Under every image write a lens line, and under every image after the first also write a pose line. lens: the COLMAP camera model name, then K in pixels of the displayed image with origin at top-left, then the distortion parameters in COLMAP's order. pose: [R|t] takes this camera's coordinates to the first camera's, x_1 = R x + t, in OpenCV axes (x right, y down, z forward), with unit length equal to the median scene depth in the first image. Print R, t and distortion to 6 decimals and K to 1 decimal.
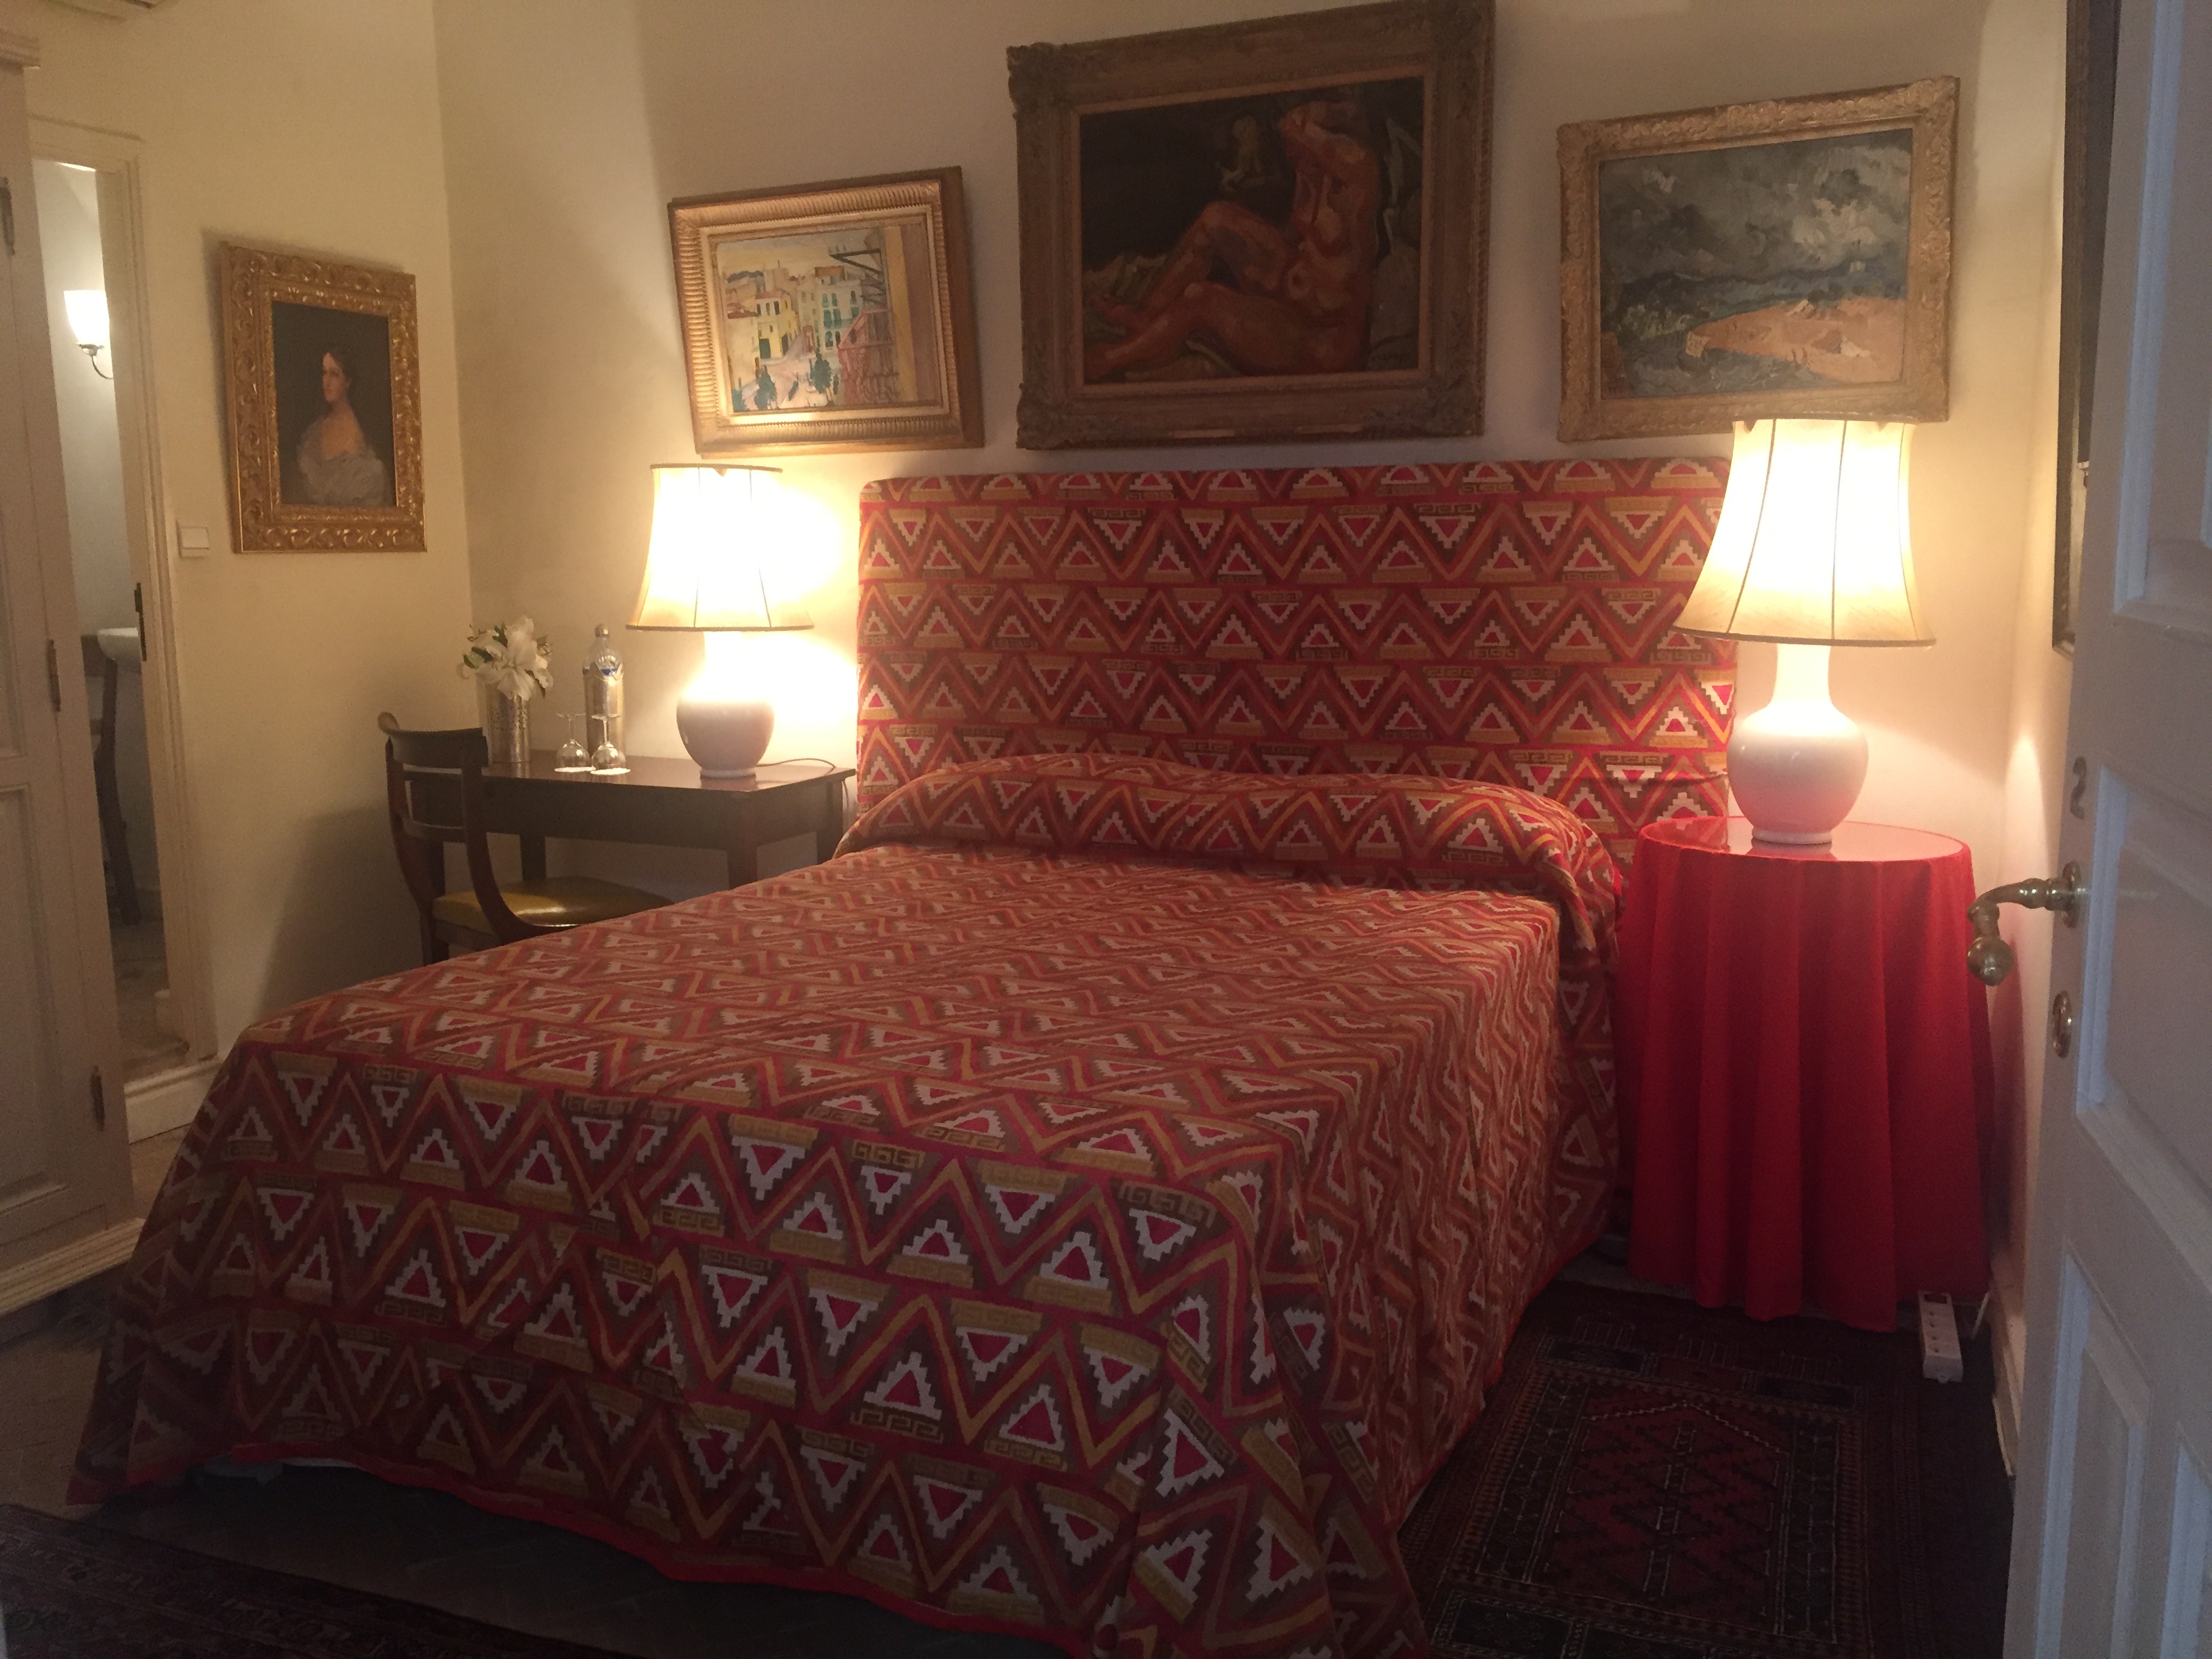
lens RADIAL K [[1882.2, 0, 1112.2], [0, 1882.2, 821.0], [0, 0, 1]] dist [0.085110, -0.126032]
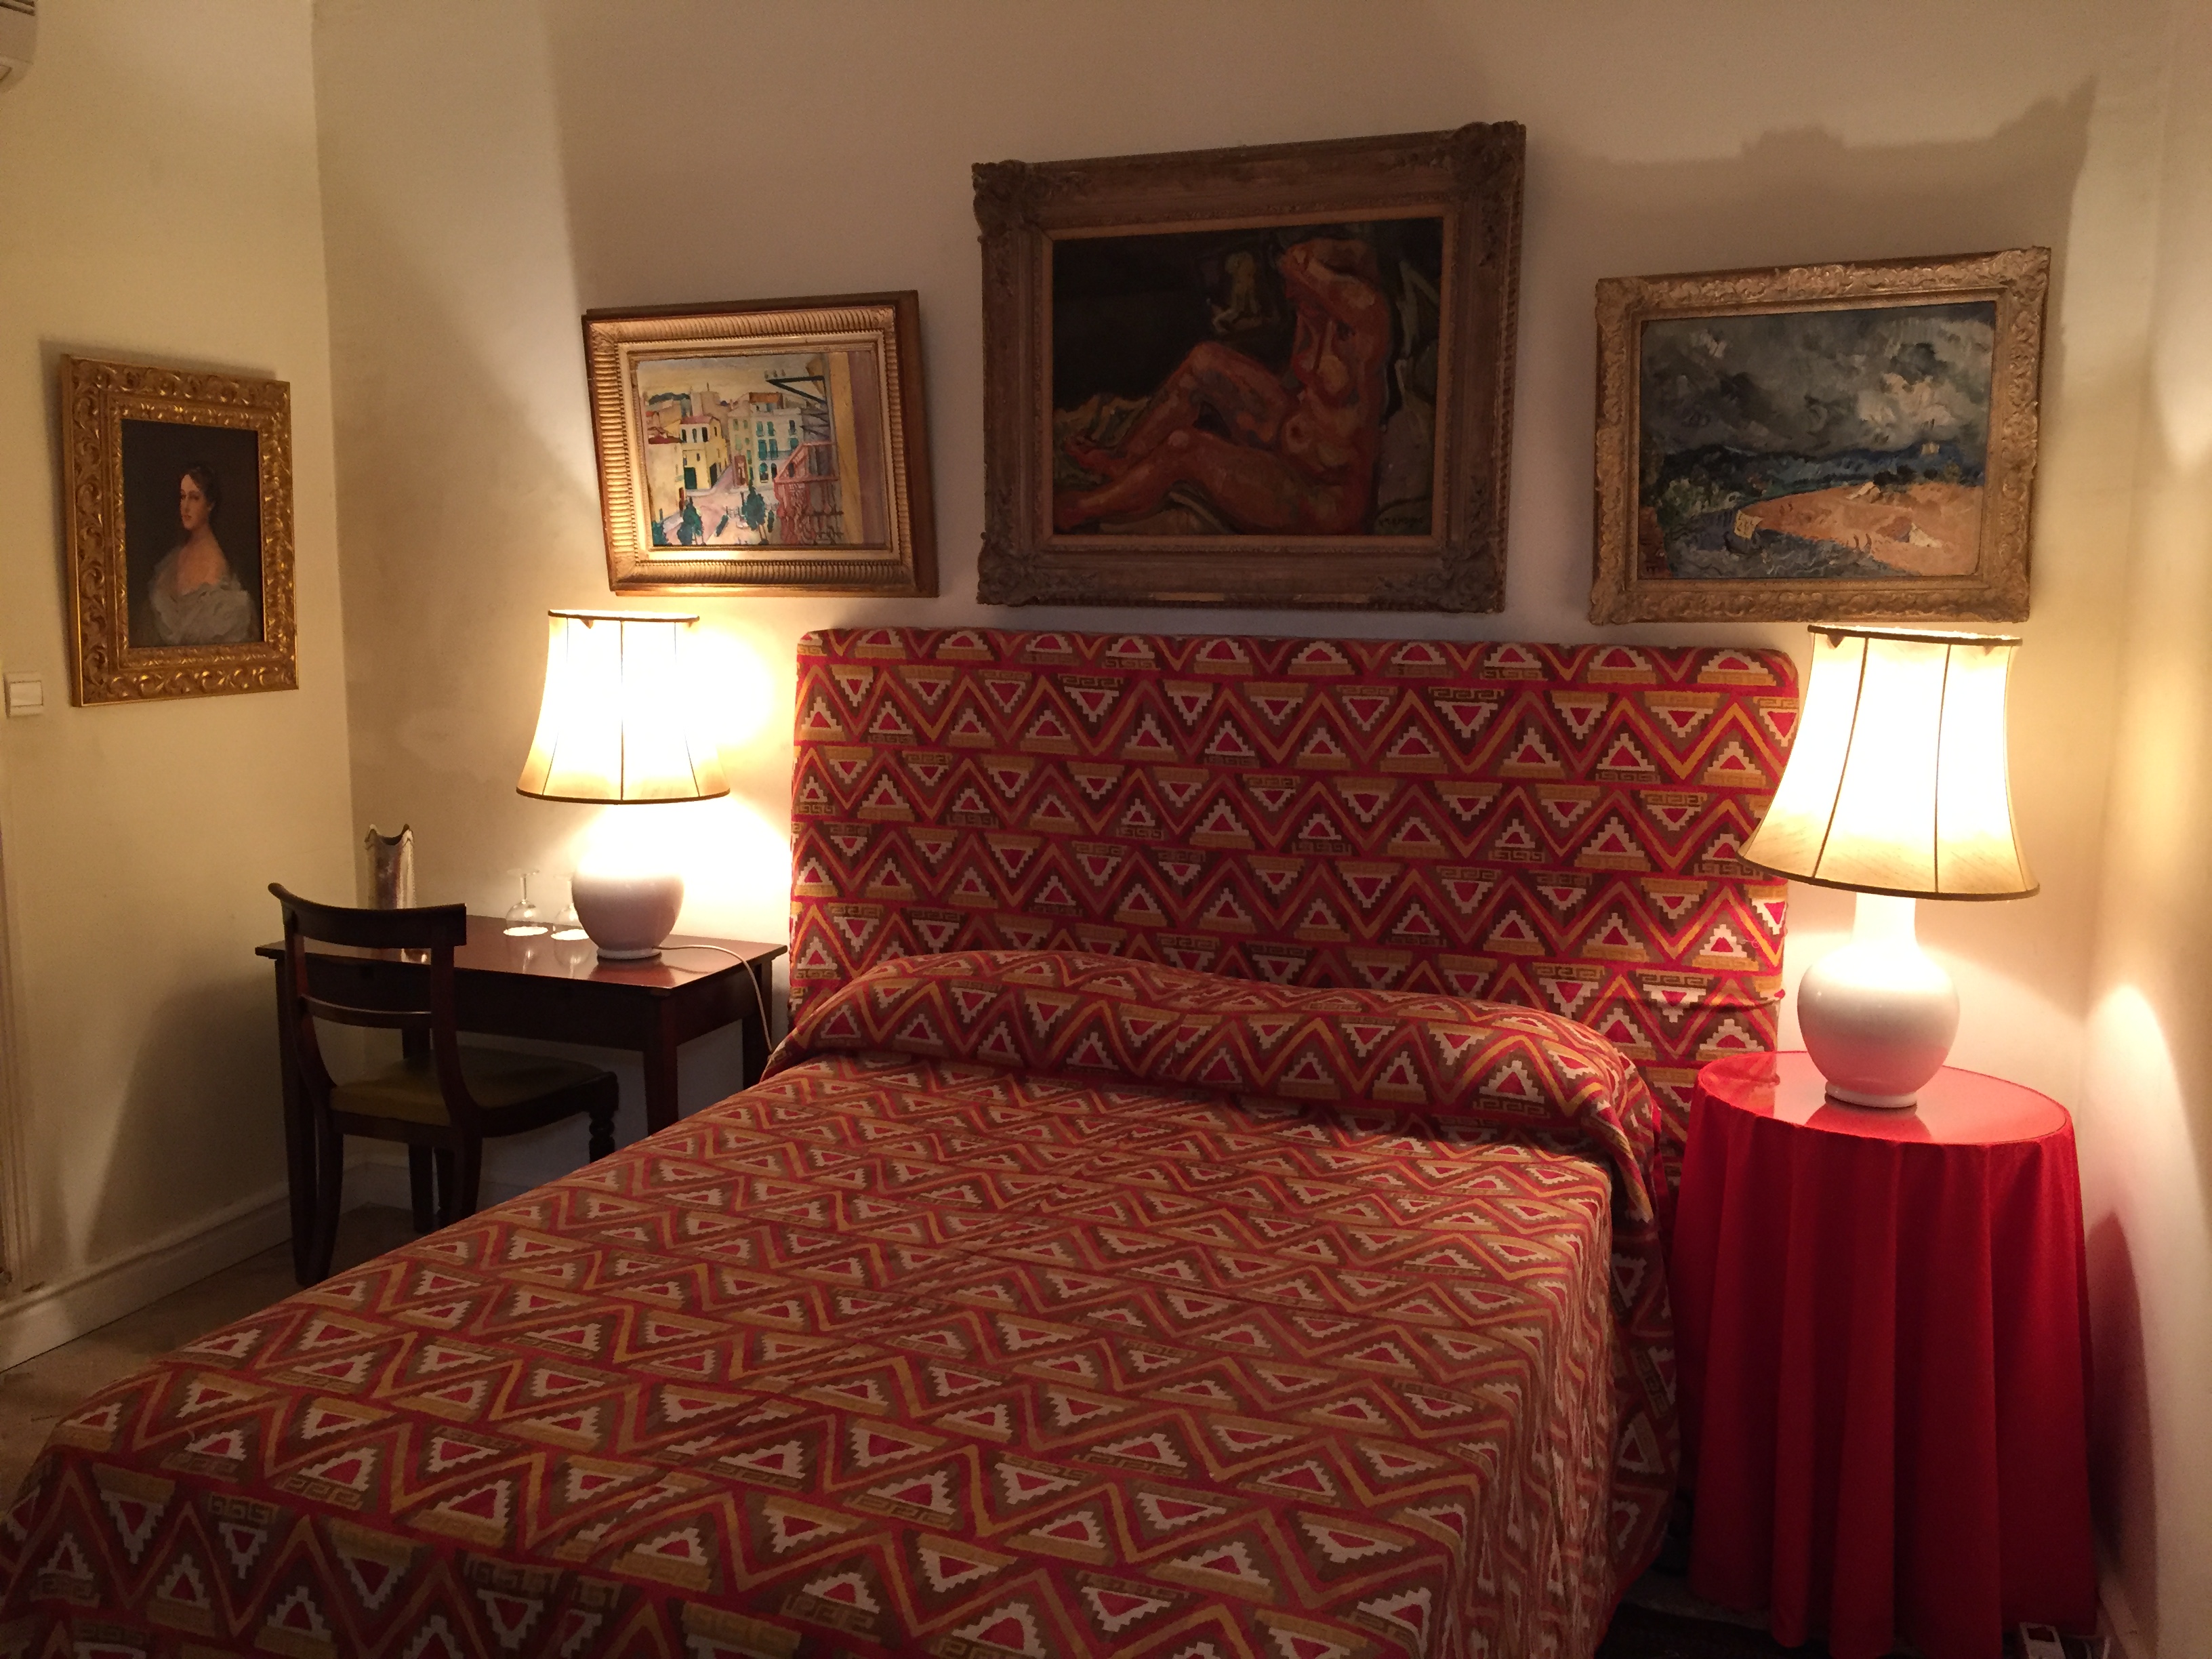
lens RADIAL K [[1882.2, 0, 1112.2], [0, 1882.2, 821.0], [0, 0, 1]] dist [0.085110, -0.126032]
pose [[0.998173, 0.007837, 0.059912, -0.043807], [-0.007084, 0.999893, -0.012781, -0.092629], [-0.060006, 0.012333, 0.998122, 0.116426]]
